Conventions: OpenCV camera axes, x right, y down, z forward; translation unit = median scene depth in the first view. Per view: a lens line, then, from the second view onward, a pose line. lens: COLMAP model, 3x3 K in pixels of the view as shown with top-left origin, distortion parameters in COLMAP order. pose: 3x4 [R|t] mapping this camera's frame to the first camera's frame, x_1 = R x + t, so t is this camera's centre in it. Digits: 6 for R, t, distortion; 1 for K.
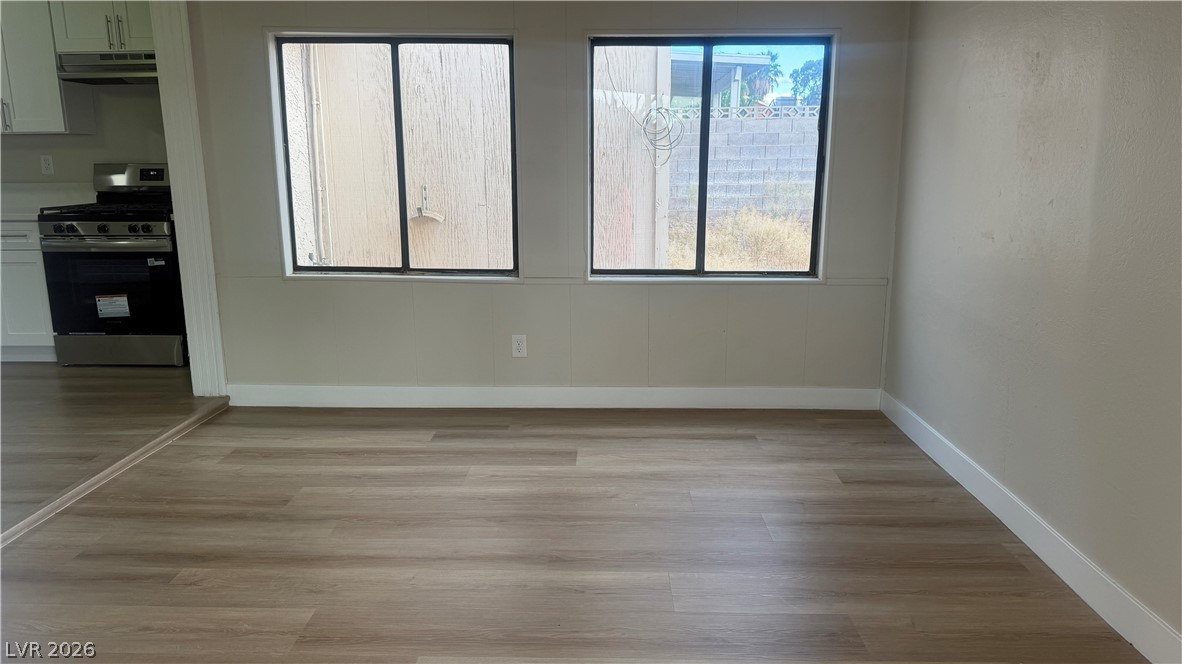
lens RADIAL K [[785.7, 0, 589.5], [0, 785.7, 334.4], [0, 0, 1]] dist [-0.003245, -0.002636]
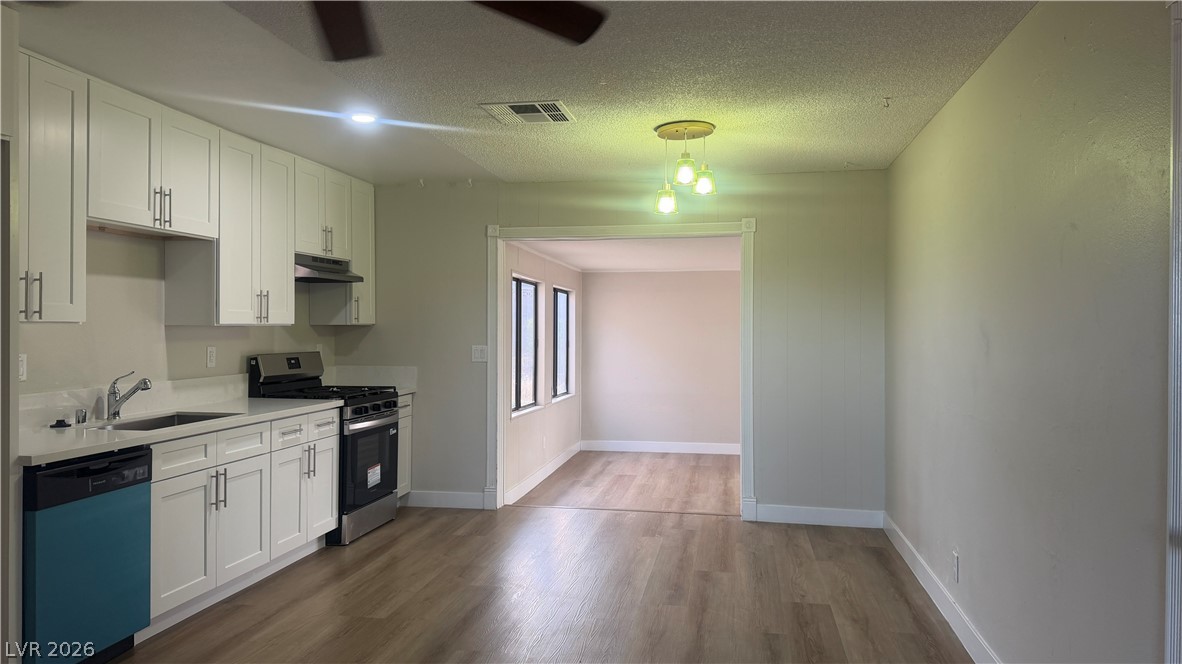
lens RADIAL K [[785.7, 0, 592.3], [0, 785.7, 329.9], [0, 0, 1]] dist [-0.003245, -0.002636]
pose [[0.126419, 0.002091, 0.991975, -1.545148], [0.196615, 0.980106, -0.027122, -0.140347], [-0.972297, 0.198466, 0.123492, 0.474722]]
